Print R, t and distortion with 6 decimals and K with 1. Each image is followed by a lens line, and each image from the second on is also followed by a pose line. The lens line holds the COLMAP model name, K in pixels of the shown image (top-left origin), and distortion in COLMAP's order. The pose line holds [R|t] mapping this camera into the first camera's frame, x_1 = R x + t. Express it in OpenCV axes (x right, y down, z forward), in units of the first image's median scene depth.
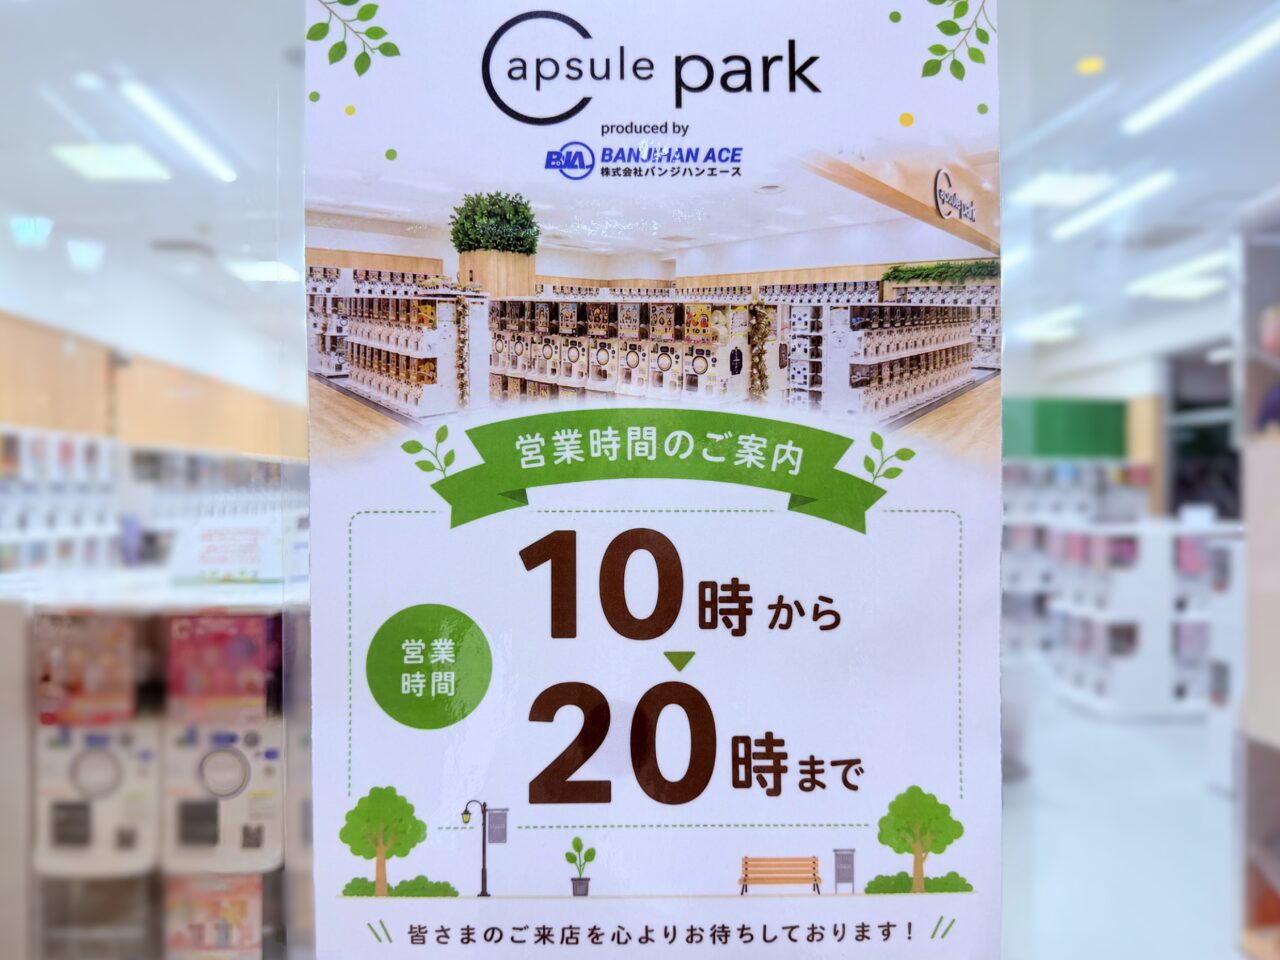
lens RADIAL K [[913.8, 0, 639.3], [0, 913.8, 482.7], [0, 0, 1]] dist [0.033445, 0.001618]
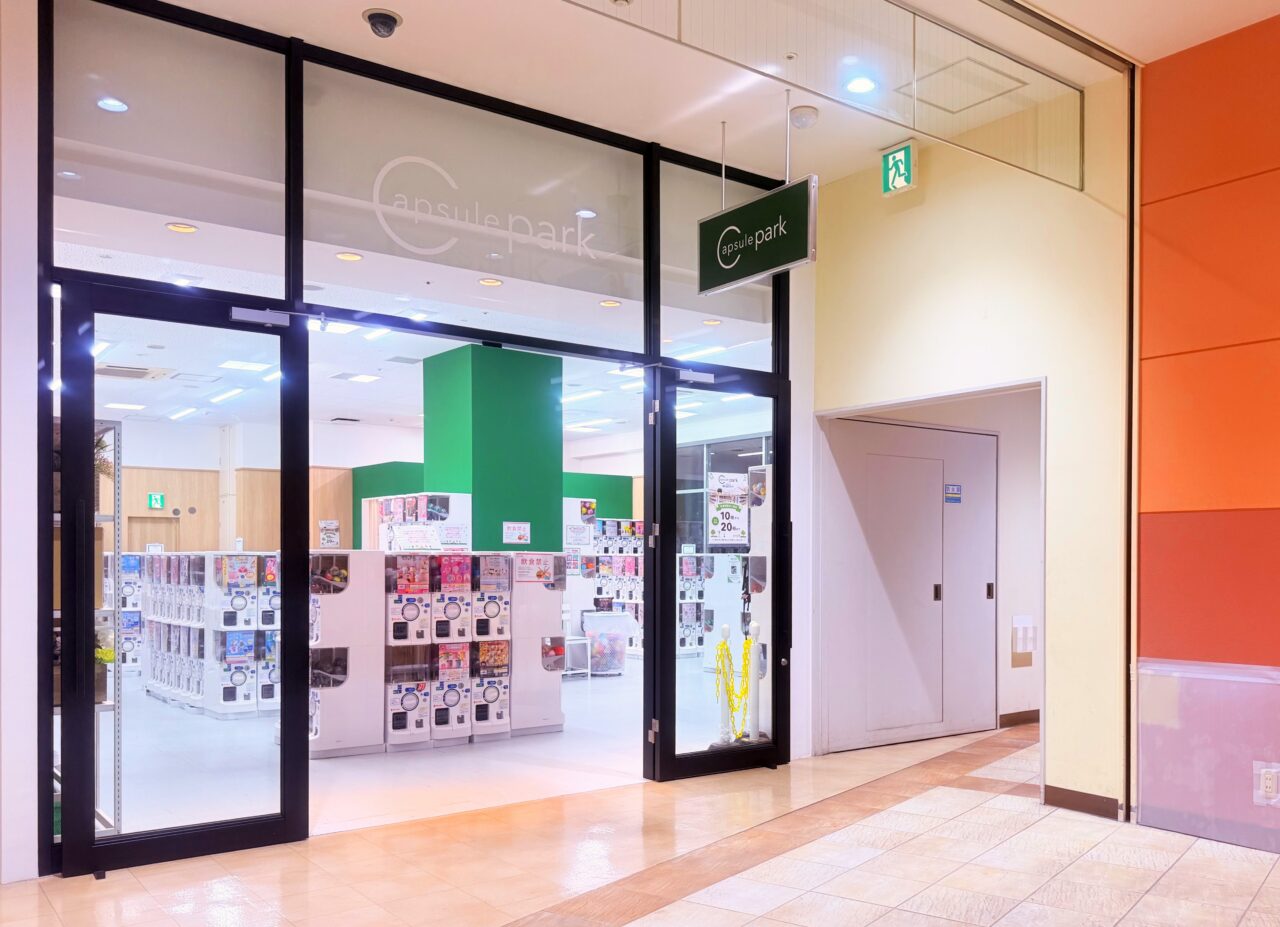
lens RADIAL K [[1062.5, 0, 640.2], [0, 1062.5, 463.6], [0, 0, 1]] dist [-0.002133, -0.000201]
pose [[0.846120, 0.053433, 0.530308, -3.032895], [-0.013141, 0.996751, -0.079464, 0.192935], [-0.532831, 0.060268, 0.844073, -3.741518]]
